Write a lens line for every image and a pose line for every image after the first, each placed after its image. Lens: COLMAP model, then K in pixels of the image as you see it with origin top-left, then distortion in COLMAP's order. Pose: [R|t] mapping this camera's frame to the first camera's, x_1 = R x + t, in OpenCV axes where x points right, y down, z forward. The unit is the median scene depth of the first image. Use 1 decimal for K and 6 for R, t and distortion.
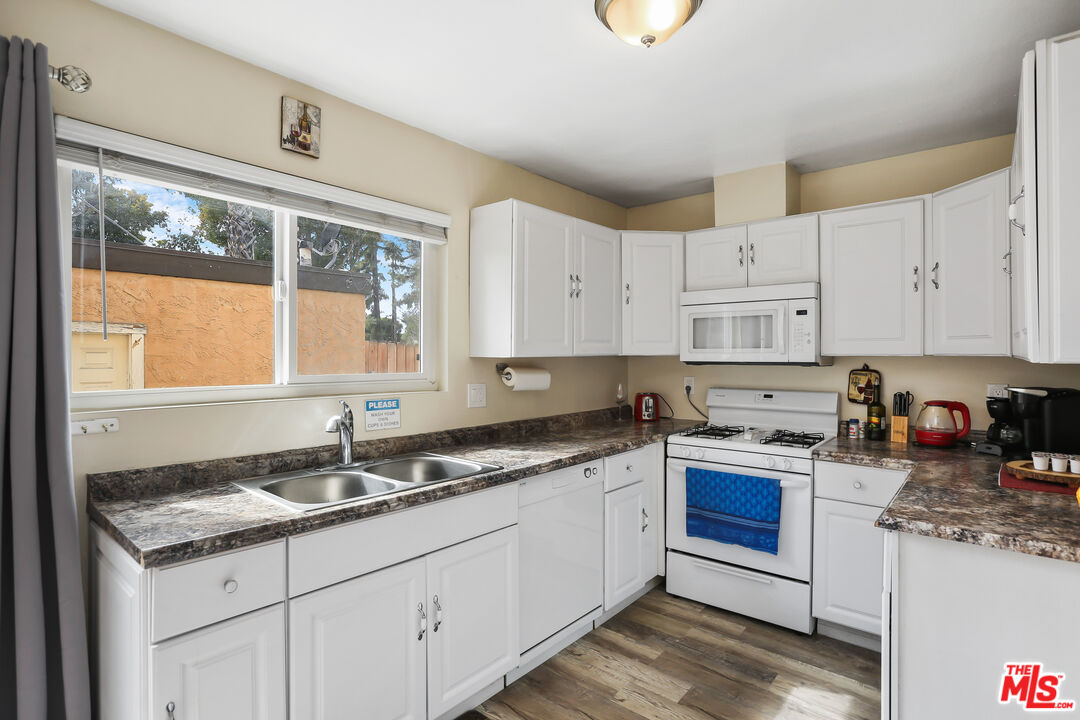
lens RADIAL K [[534.4, 0, 546.4], [0, 534.4, 357.1], [0, 0, 1]] dist [-0.042407, 0.016312]
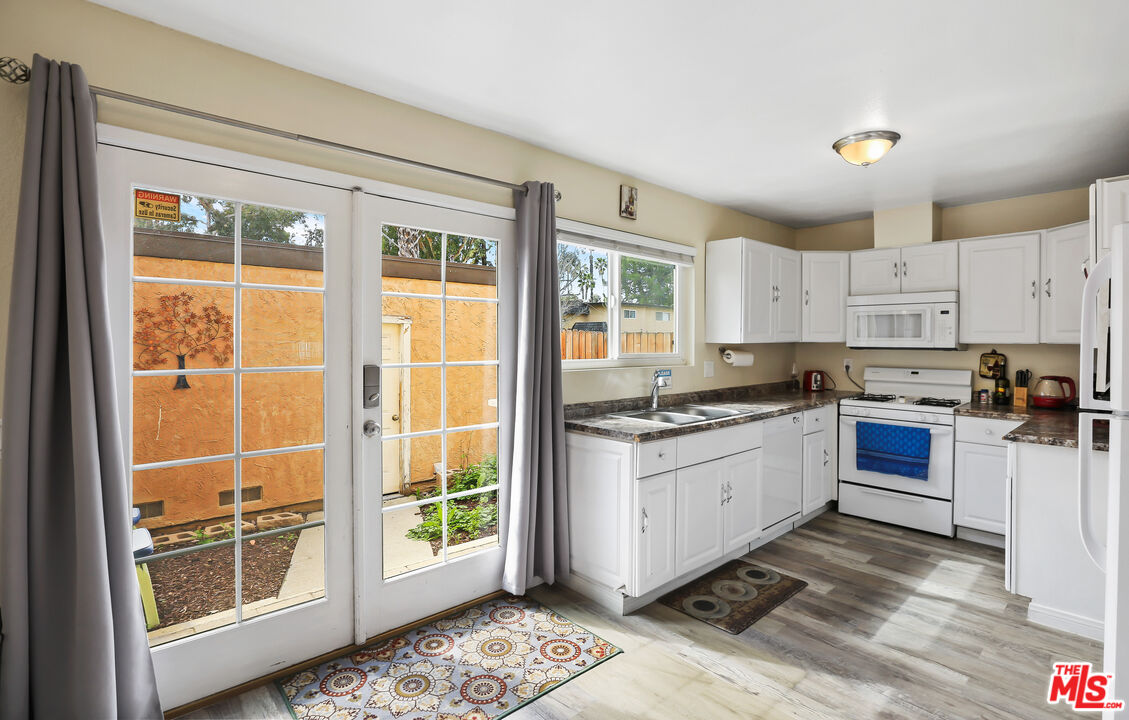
lens RADIAL K [[533.8, 0, 577.2], [0, 533.8, 344.9], [0, 0, 1]] dist [-0.024891, 0.005647]
pose [[0.993267, 0.005992, -0.115693, -0.336782], [-0.005344, 0.999968, 0.005915, -0.001003], [0.115725, -0.005257, 0.993267, -0.523861]]
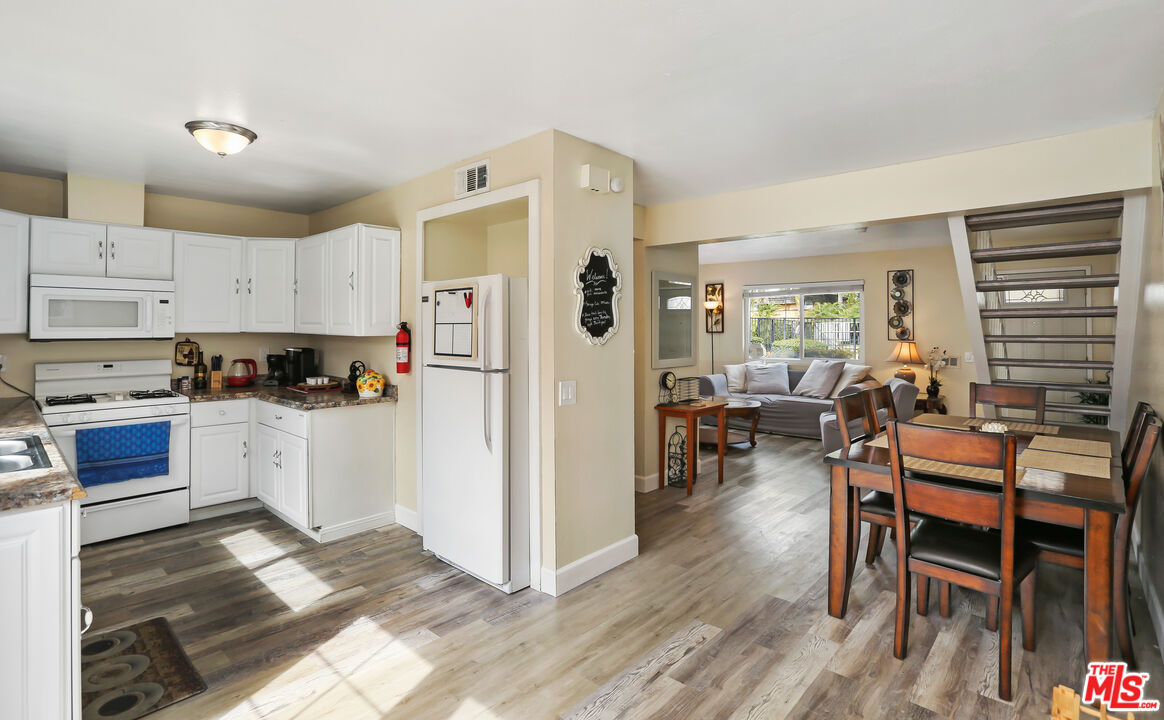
lens RADIAL K [[557.5, 0, 569.9], [0, 557.5, 326.6], [0, 0, 1]] dist [-0.009231, 0.001781]
pose [[0.062007, 0.001654, 0.998074, -0.935492], [0.000843, 0.999998, -0.001709, -0.016292], [-0.998075, 0.000948, 0.062006, -0.155684]]
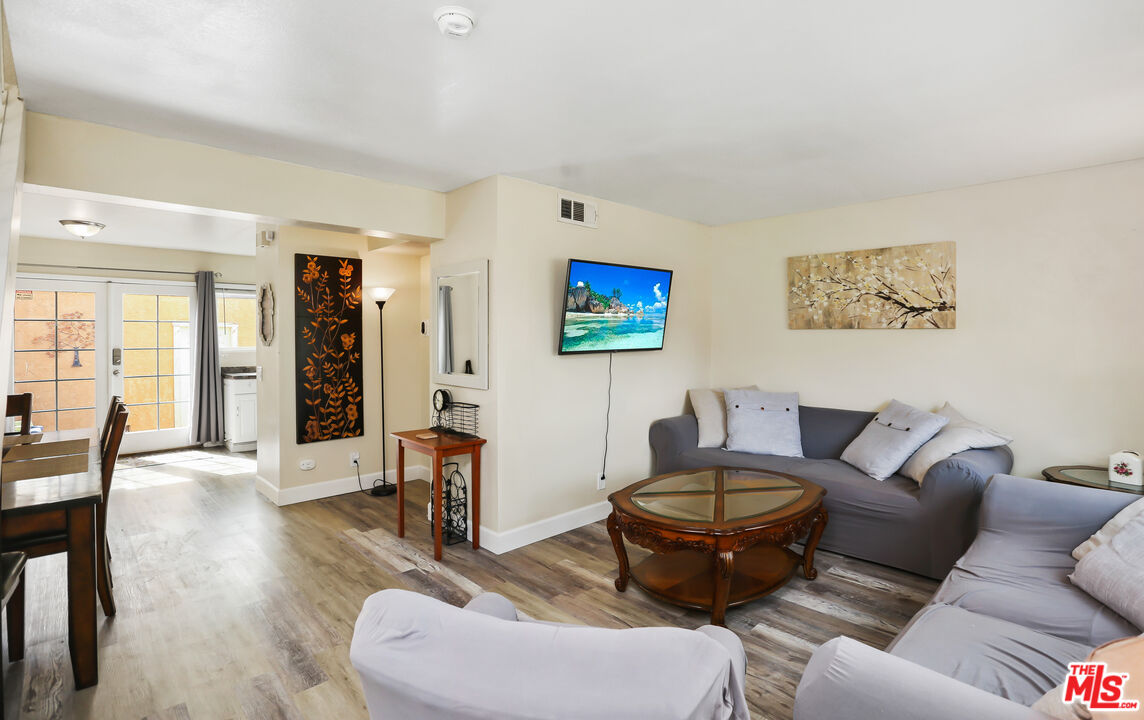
lens RADIAL K [[565.2, 0, 601.6], [0, 565.2, 335.1], [0, 0, 1]] dist [-0.027936, 0.005714]
pose [[0.996031, -0.000887, -0.089001, 1.513281], [0.000589, 0.999994, -0.003378, -0.009249], [0.089003, 0.003312, 0.996026, -1.885287]]
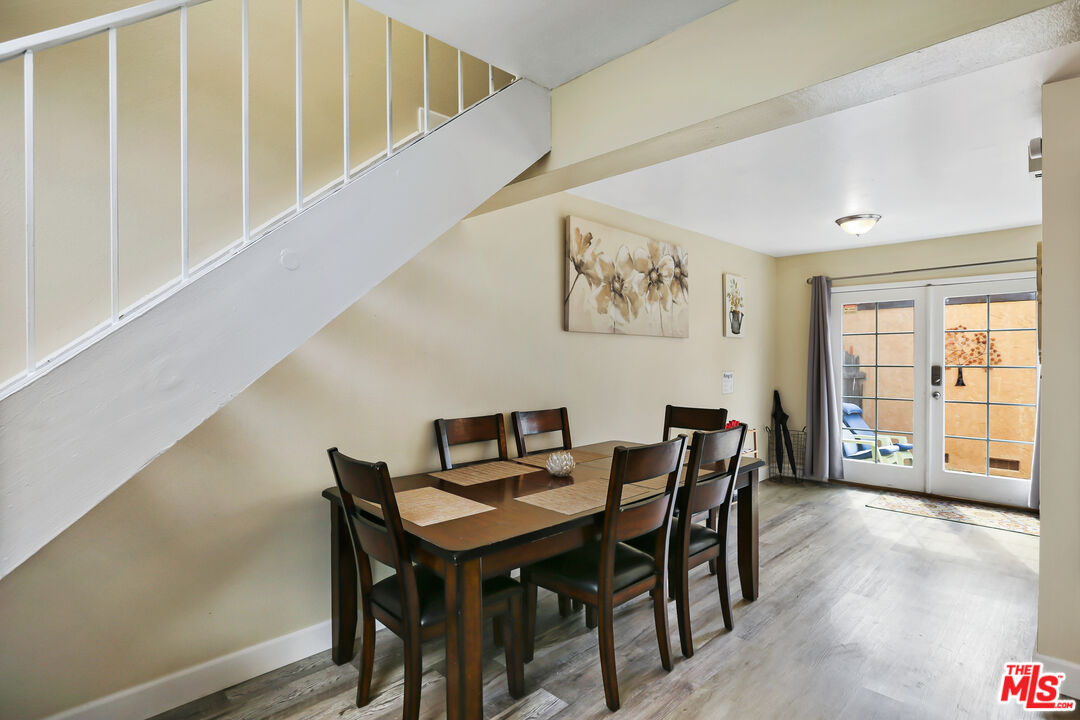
lens RADIAL K [[534.4, 0, 534.9], [0, 534.4, 378.3], [0, 0, 1]] dist [-0.042407, 0.016312]
pose [[-0.098461, 0.033873, -0.994564, 1.194963], [0.010779, 0.999398, 0.032970, 0.007277], [0.995083, -0.007474, -0.098767, -0.916510]]
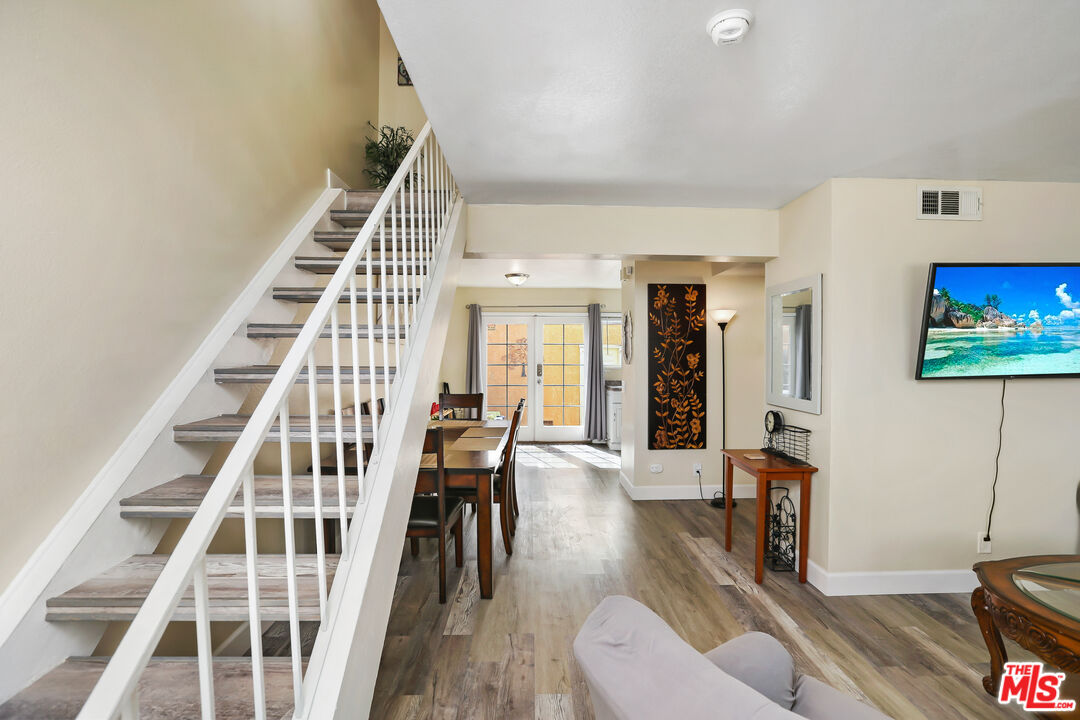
lens RADIAL K [[534.4, 0, 545.6], [0, 534.4, 359.0], [0, 0, 1]] dist [-0.042407, 0.016312]
pose [[0.654132, 0.008792, -0.756329, 1.639091], [-0.007531, 0.999959, 0.005112, -0.007199], [0.756343, 0.002352, 0.654172, -1.745235]]
